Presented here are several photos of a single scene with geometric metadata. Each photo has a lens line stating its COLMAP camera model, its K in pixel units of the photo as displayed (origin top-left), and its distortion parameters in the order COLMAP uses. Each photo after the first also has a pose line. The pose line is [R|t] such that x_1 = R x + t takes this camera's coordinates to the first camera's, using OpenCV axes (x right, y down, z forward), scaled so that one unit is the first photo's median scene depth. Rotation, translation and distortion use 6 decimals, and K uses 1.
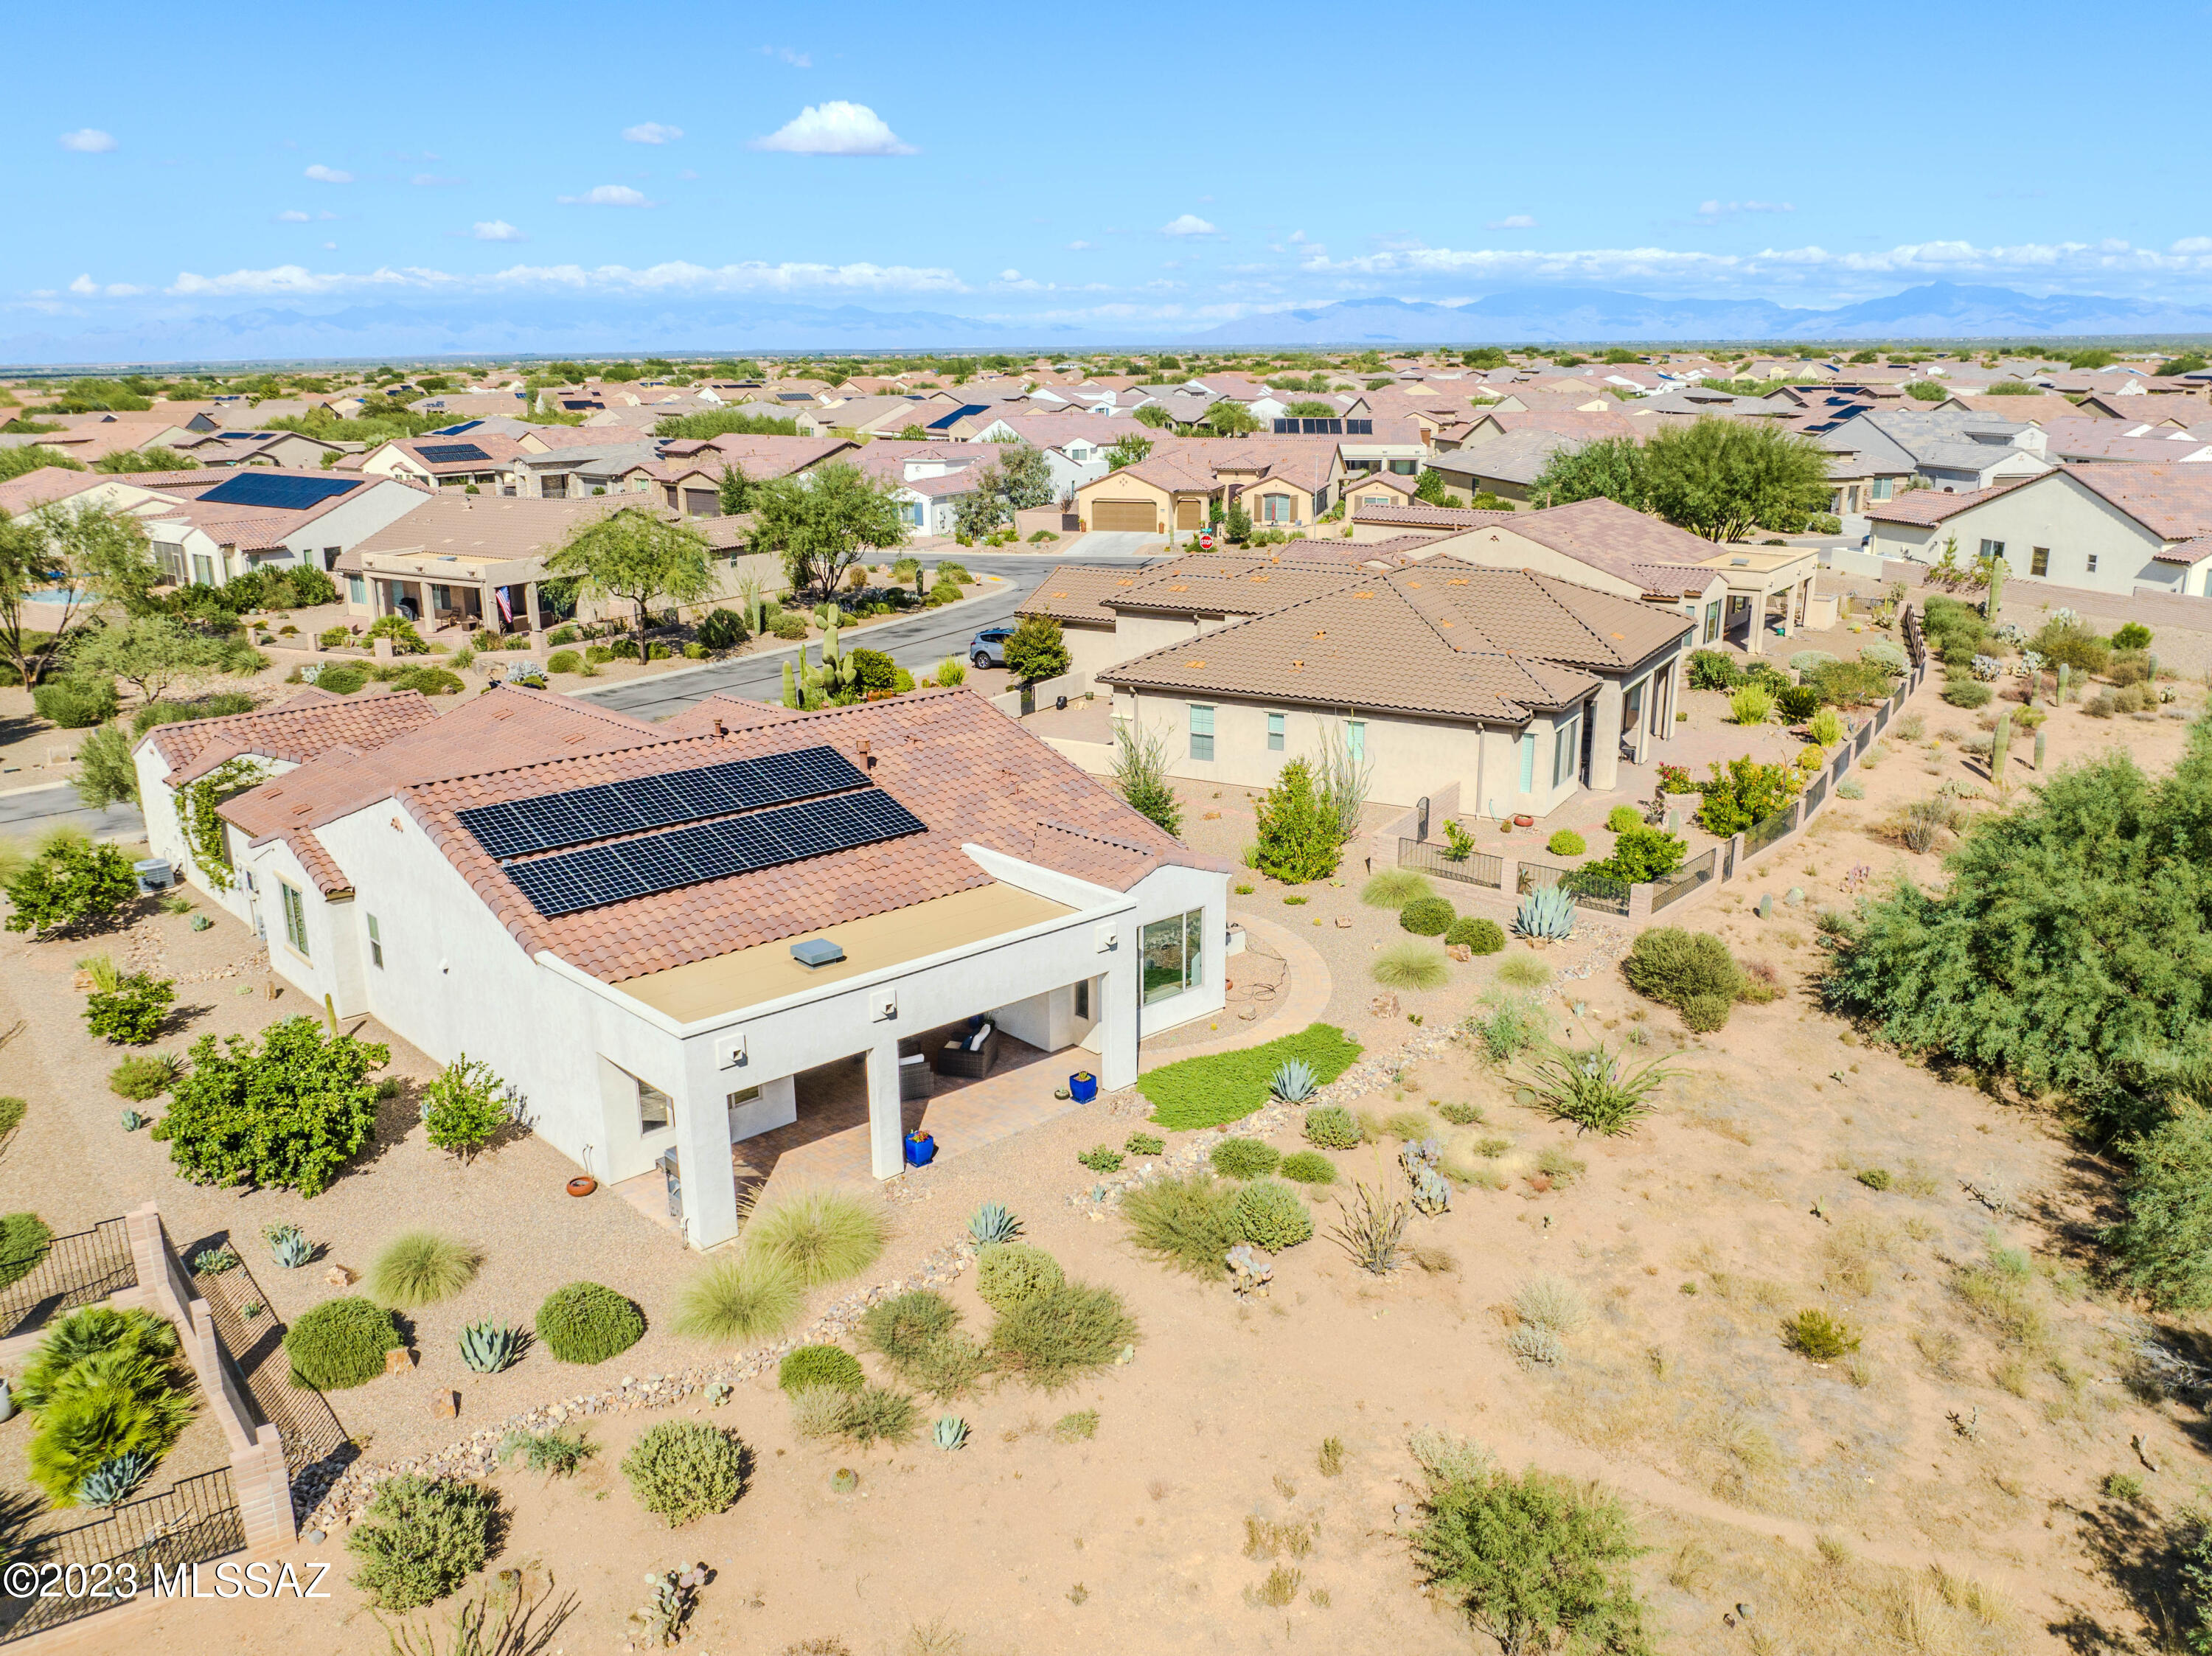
lens RADIAL K [[1717.6, 0, 1112.7], [0, 1717.6, 883.0], [0, 0, 1]] dist [-0.034682, -0.002549]
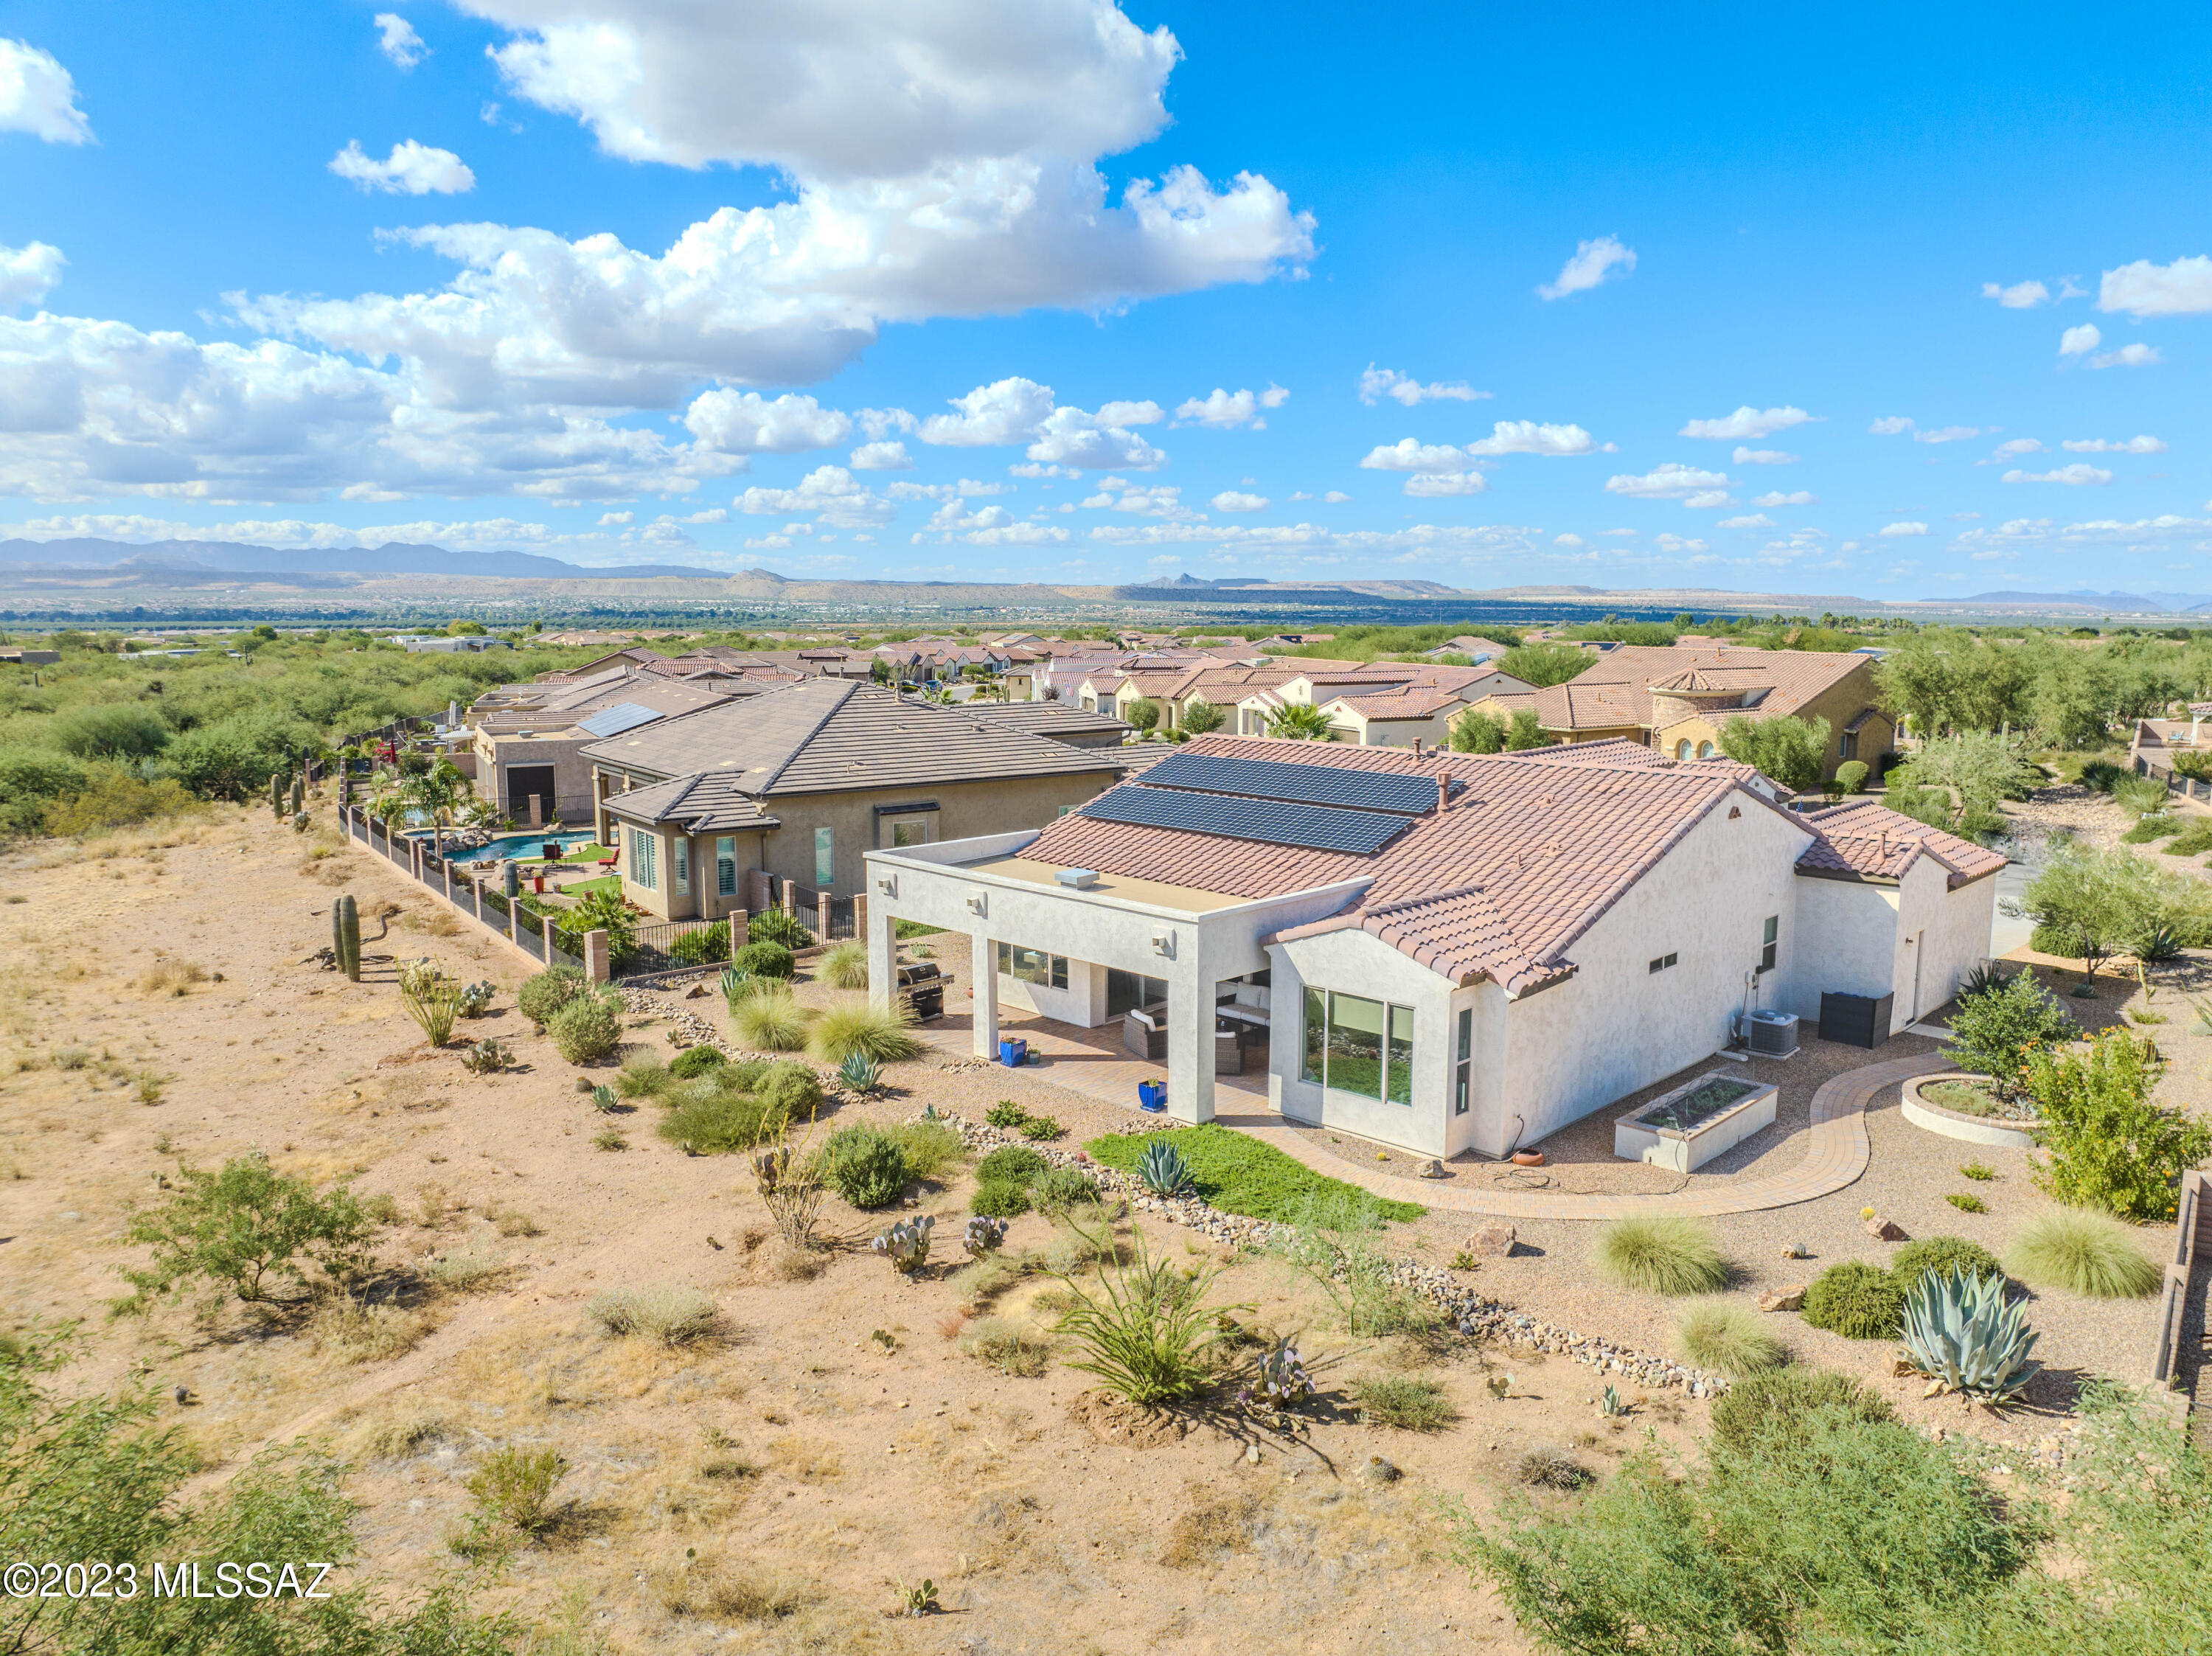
lens RADIAL K [[1523.7, 0, 1106.0], [0, 1523.7, 828.0], [0, 0, 1]] dist [-0.025283, -0.000767]
pose [[0.054489, 0.150764, -0.987067, 0.518375], [-0.299395, 0.945519, 0.127890, -0.079477], [0.952572, 0.288554, 0.096658, 0.554523]]
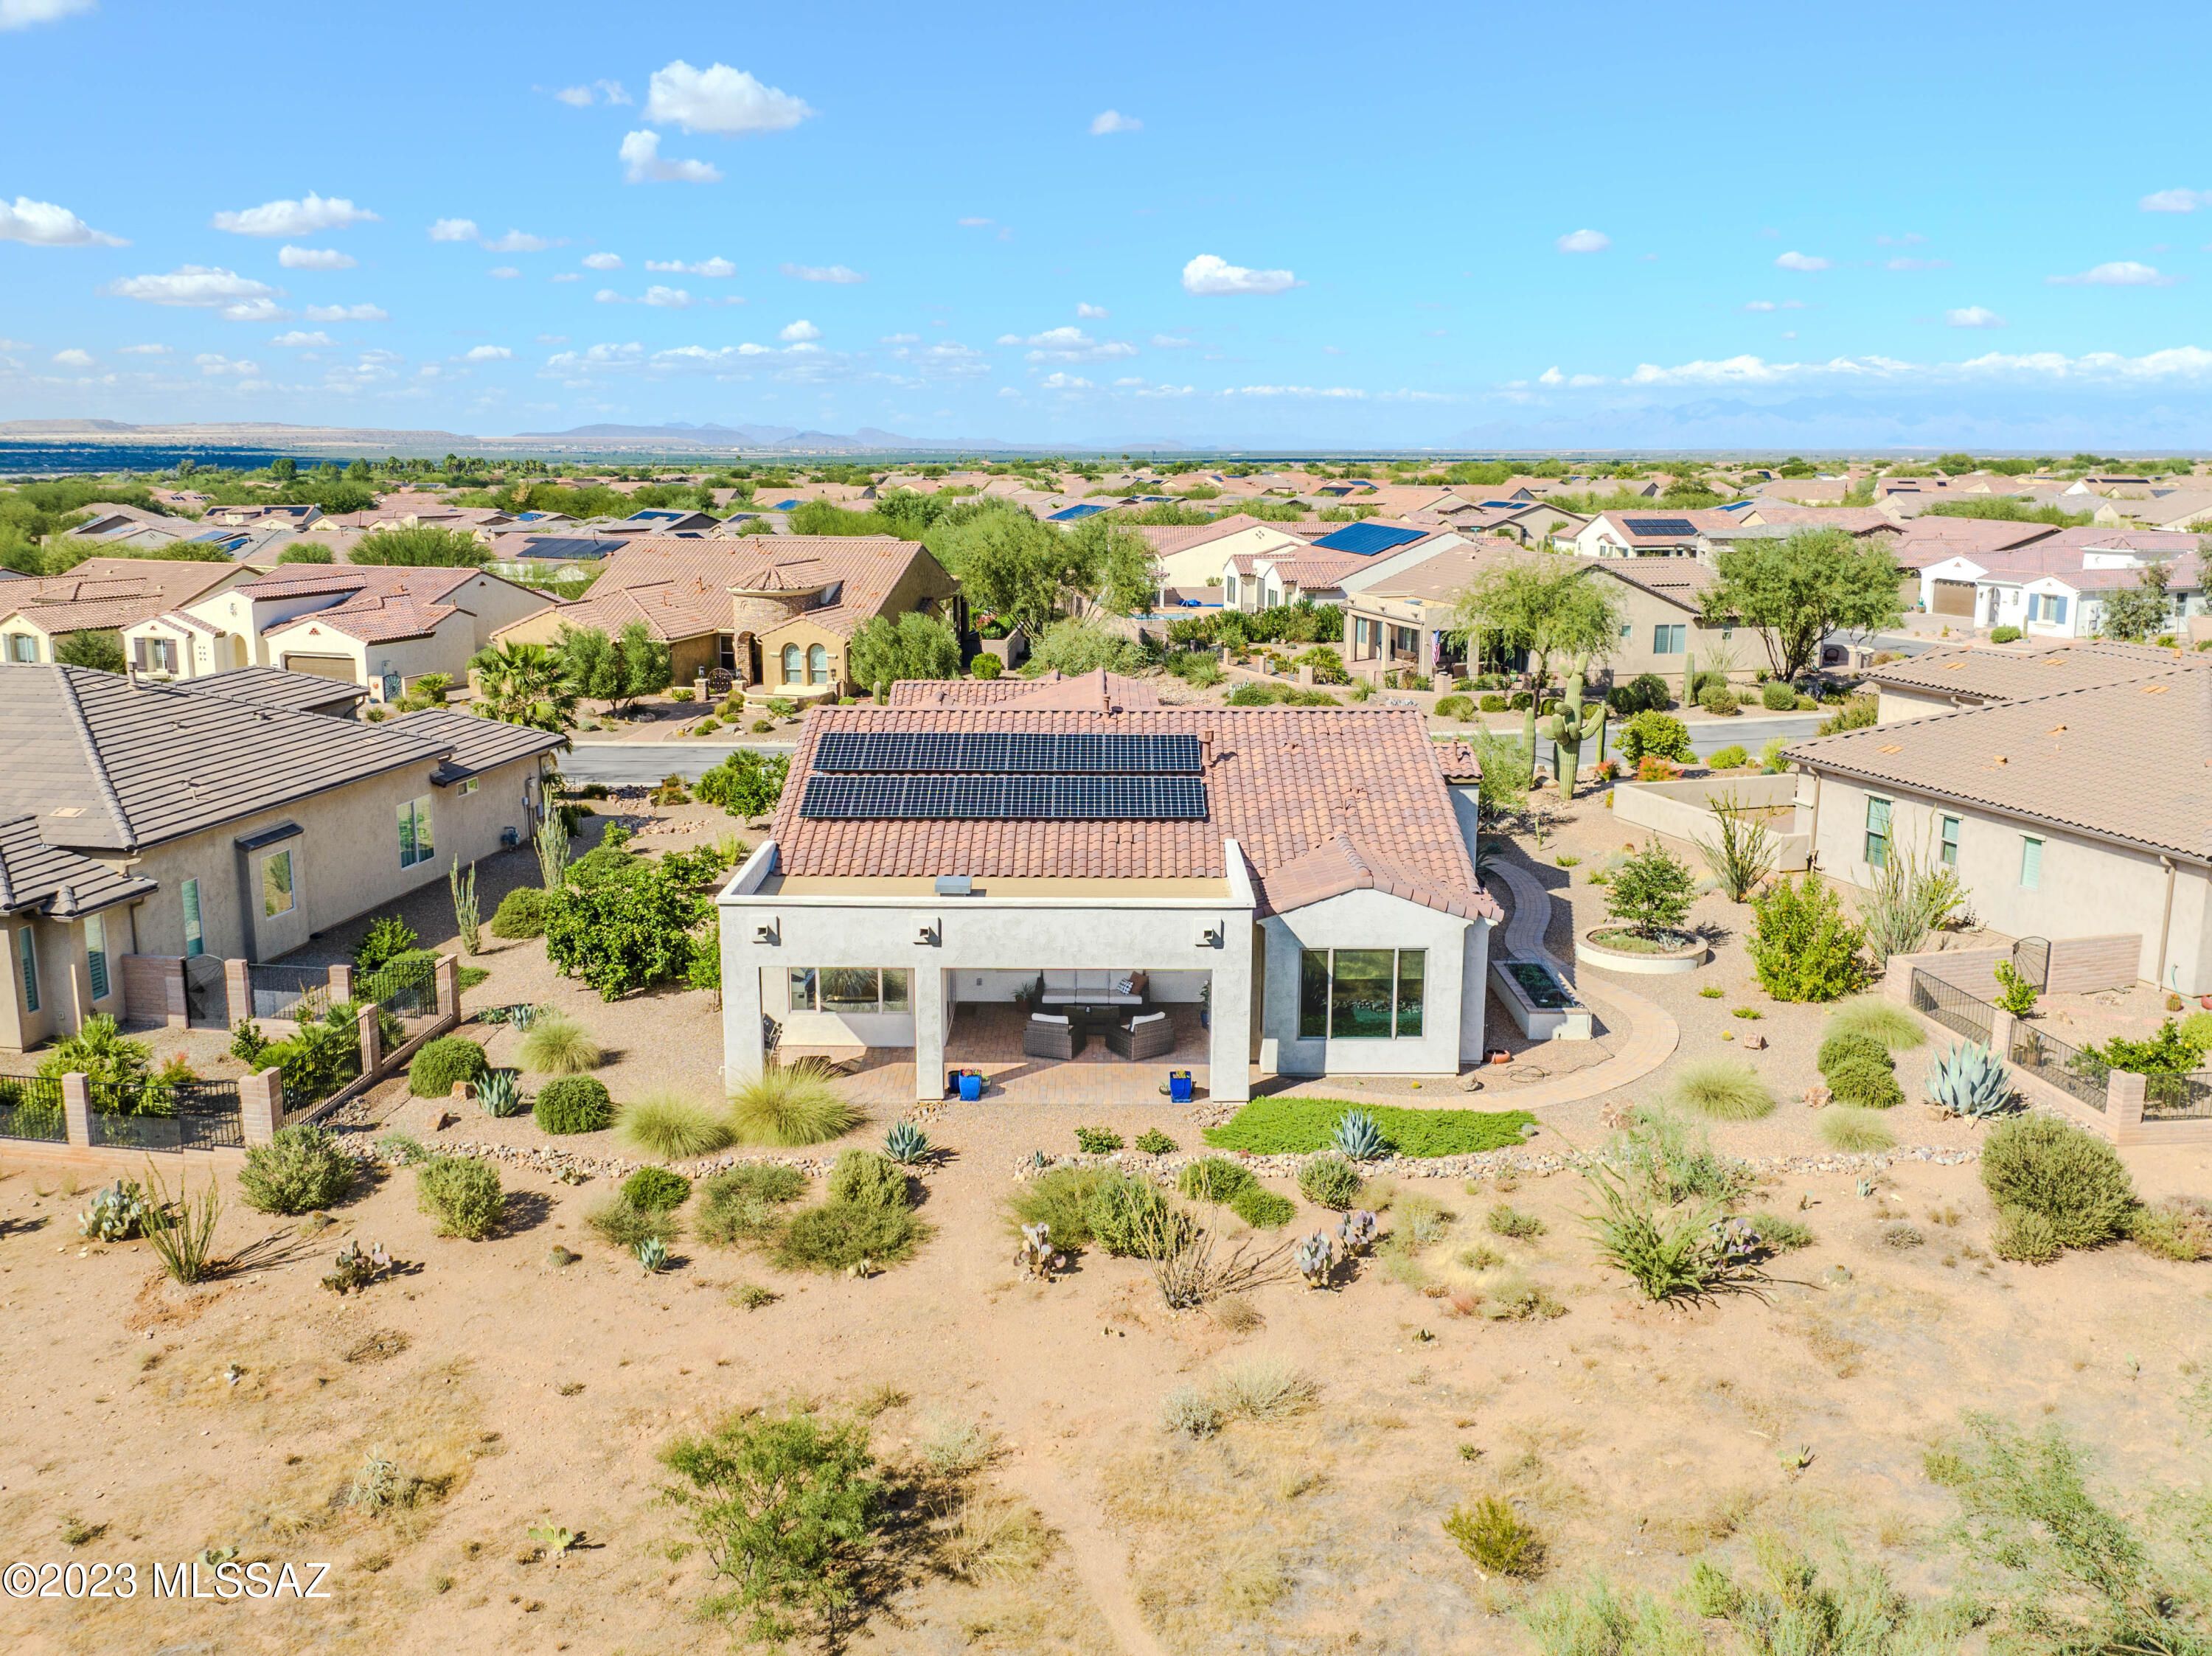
lens RADIAL K [[1856.6, 0, 1053.5], [0, 1856.6, 822.3], [0, 0, 1]] dist [-0.035531, -0.007747]
pose [[0.720700, 0.143167, -0.678303, 0.399148], [-0.209724, 0.977622, -0.016490, 0.004519], [0.660763, 0.154141, 0.734597, 0.111099]]
